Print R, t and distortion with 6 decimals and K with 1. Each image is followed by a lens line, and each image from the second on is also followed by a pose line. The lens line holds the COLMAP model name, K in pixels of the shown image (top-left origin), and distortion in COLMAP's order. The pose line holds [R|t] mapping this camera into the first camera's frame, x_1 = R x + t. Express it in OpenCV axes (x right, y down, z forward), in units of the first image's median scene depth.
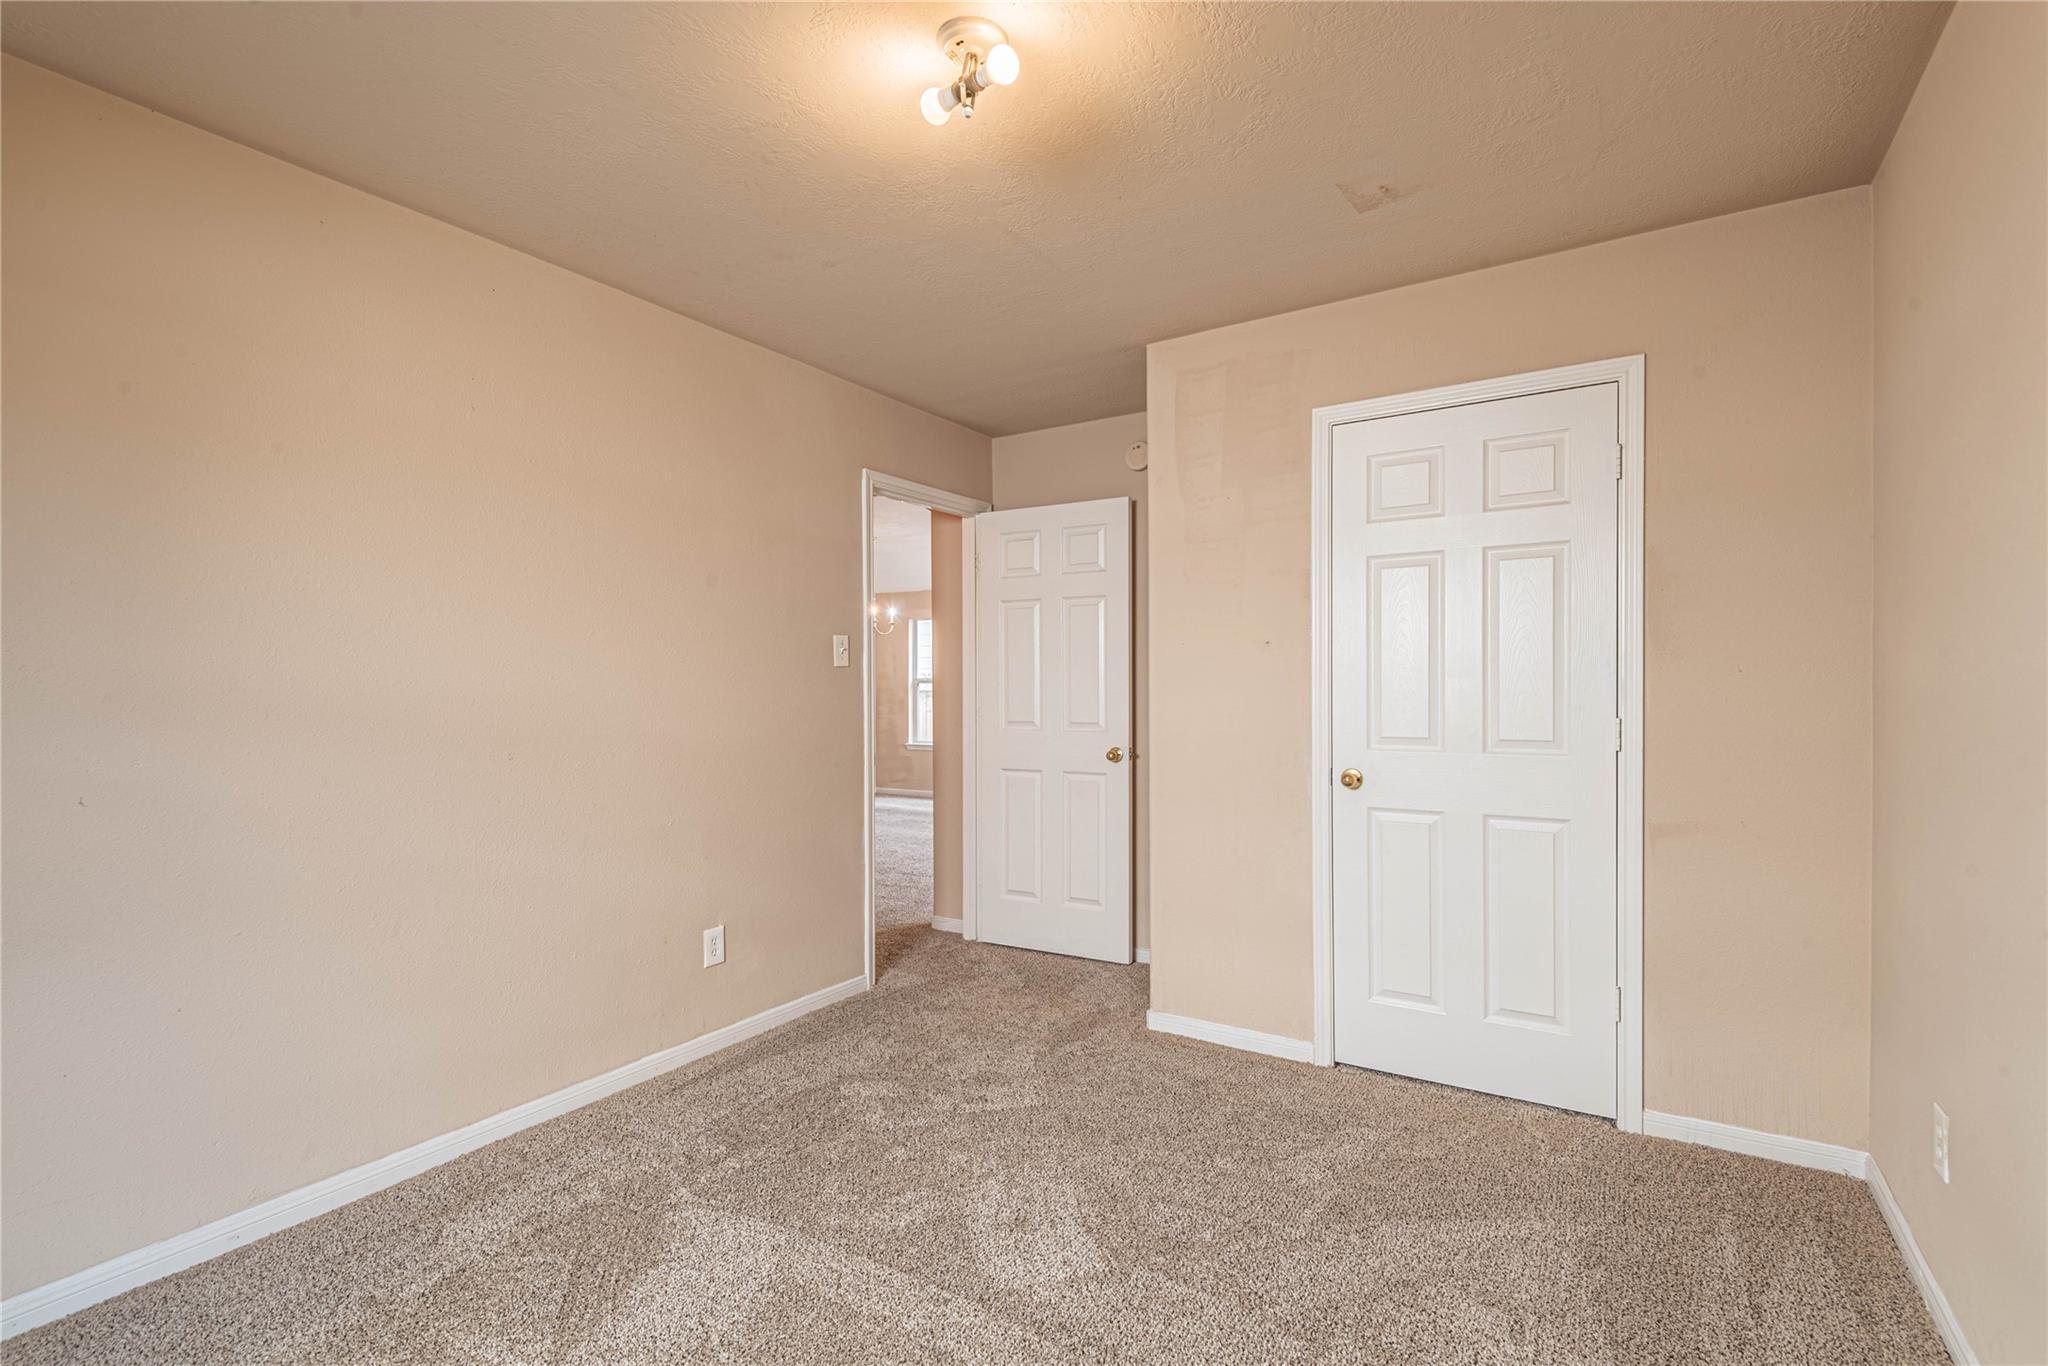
lens RADIAL K [[943.7, 0, 1025.3], [0, 943.7, 691.6], [0, 0, 1]] dist [0.020704, -0.003879]
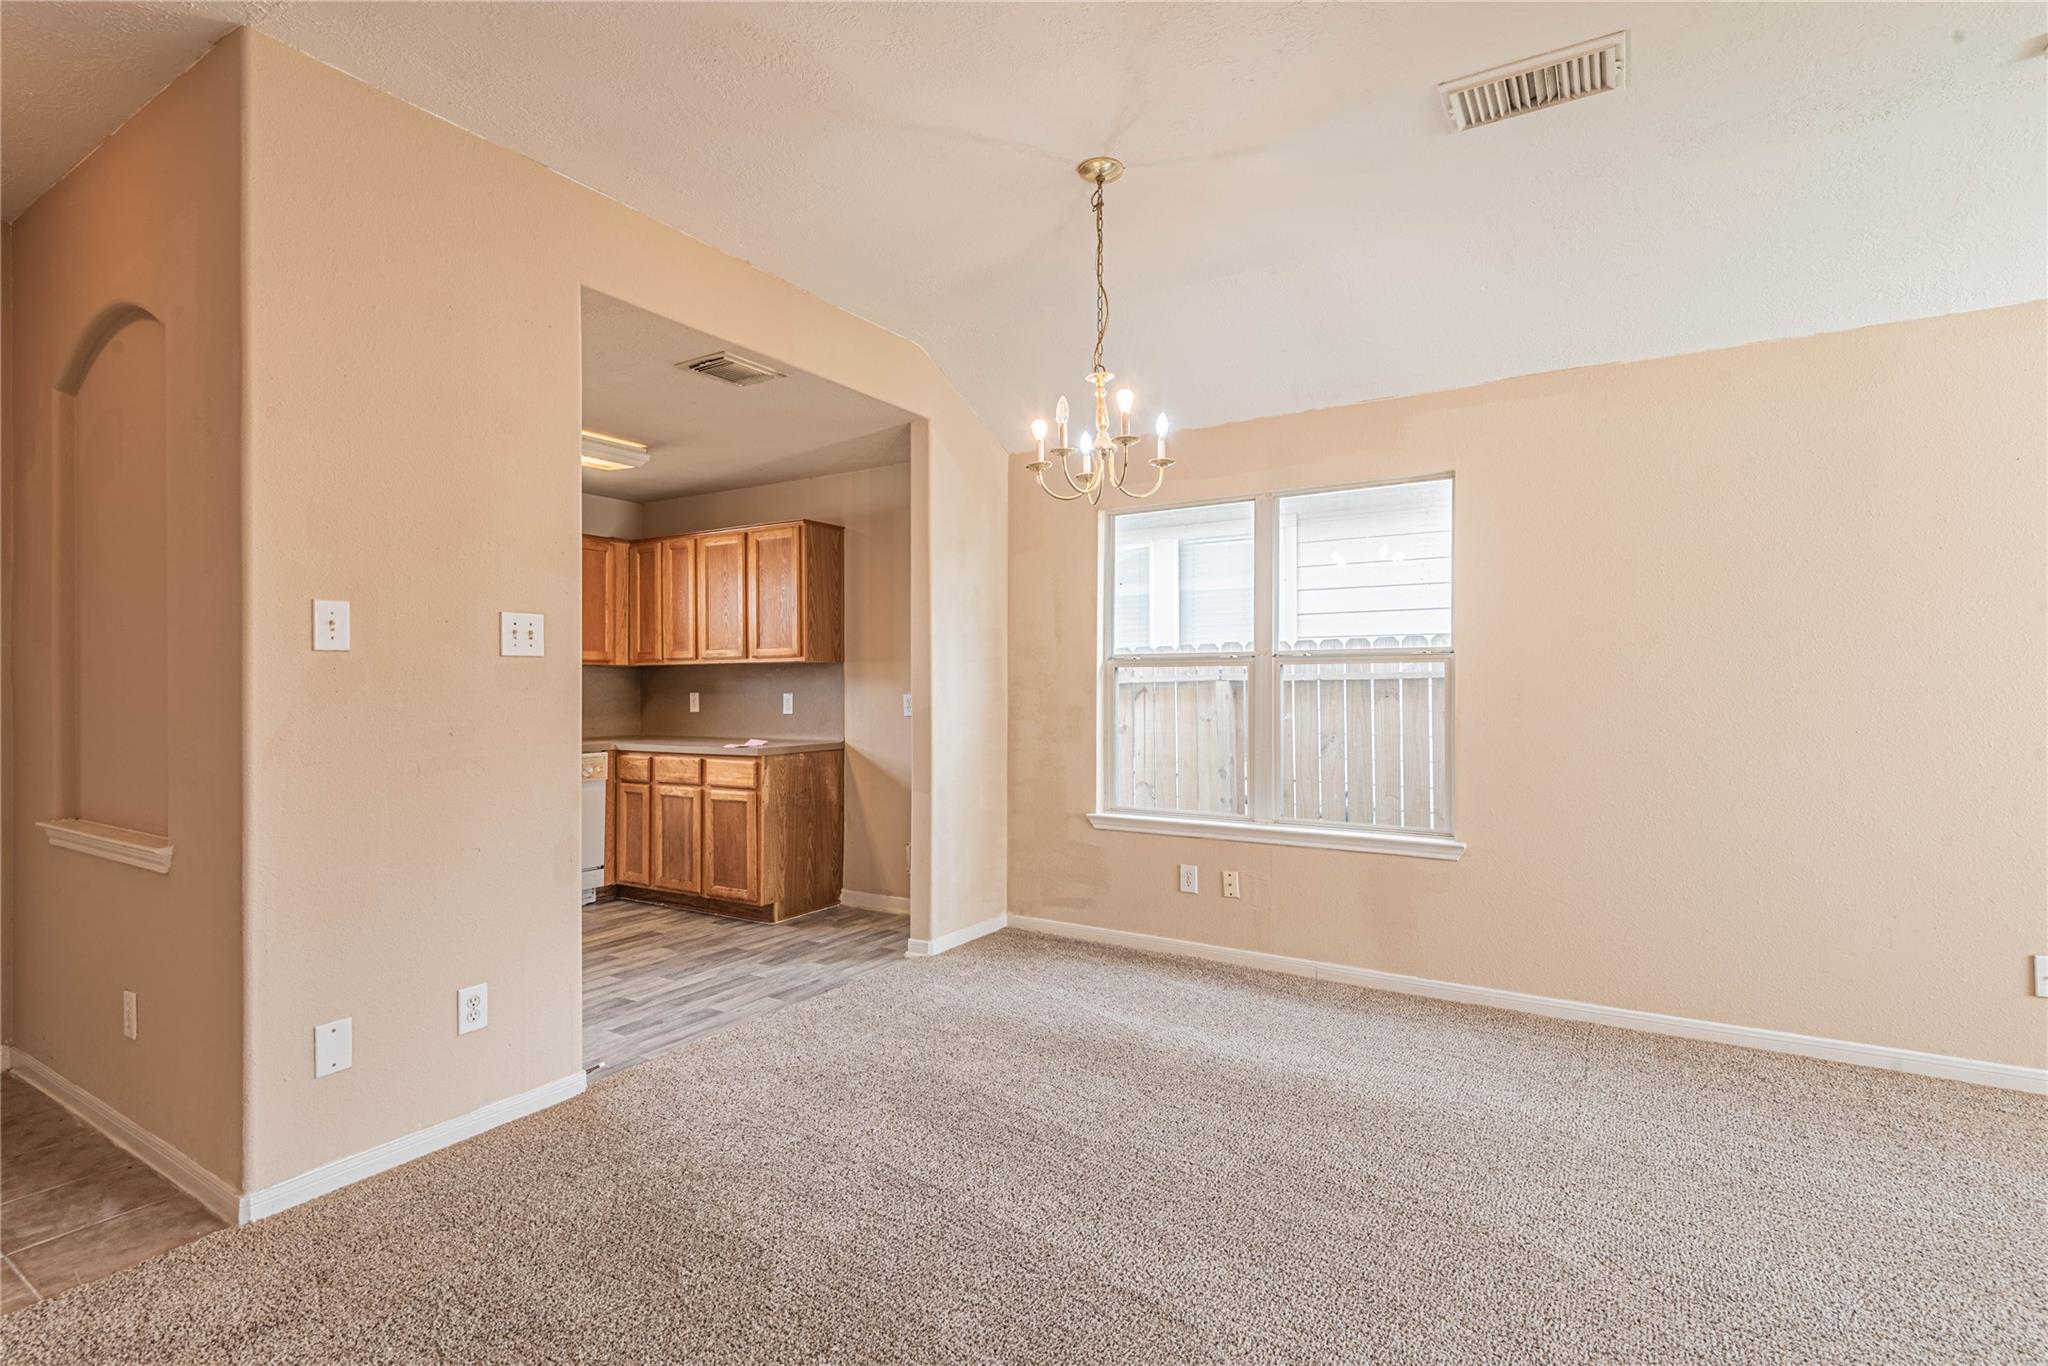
lens RADIAL K [[943.7, 0, 954.9], [0, 943.7, 681.2], [0, 0, 1]] dist [0.020704, -0.003879]
pose [[0.999956, 0.009094, 0.002335, -0.185334], [-0.009081, 0.999942, -0.005765, 0.000534], [-0.002387, 0.005744, 0.999981, 0.586525]]
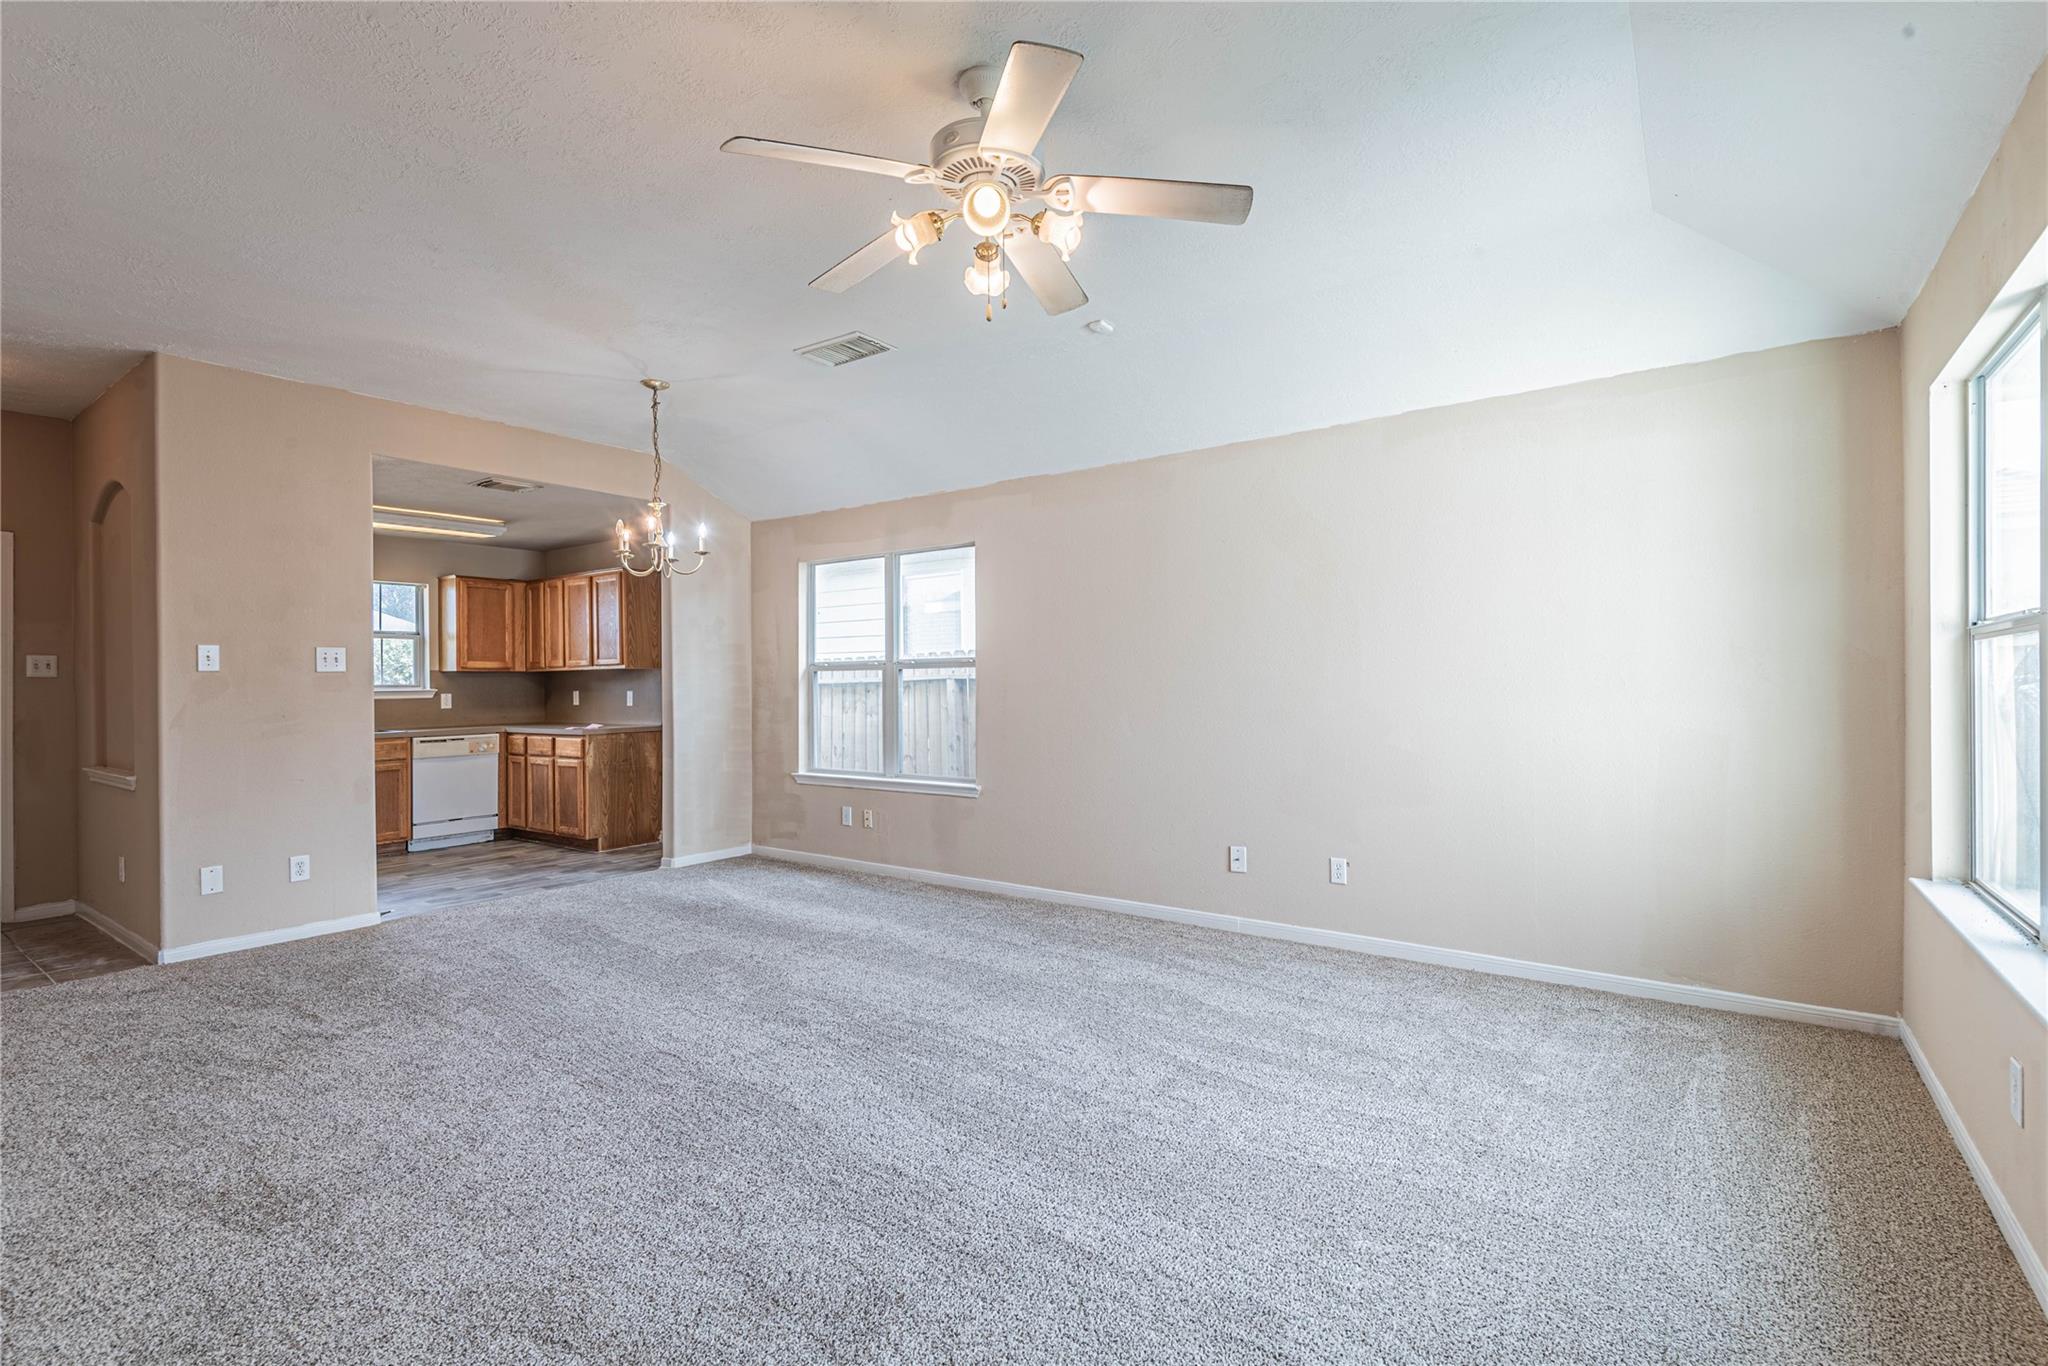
lens RADIAL K [[943.7, 0, 994.8], [0, 943.7, 681.1], [0, 0, 1]] dist [0.020704, -0.003879]
pose [[0.997229, 0.000859, -0.074389, 0.042244], [-0.000852, 1.000000, 0.000131, -0.002617], [0.074390, -0.000068, 0.997229, 0.418025]]
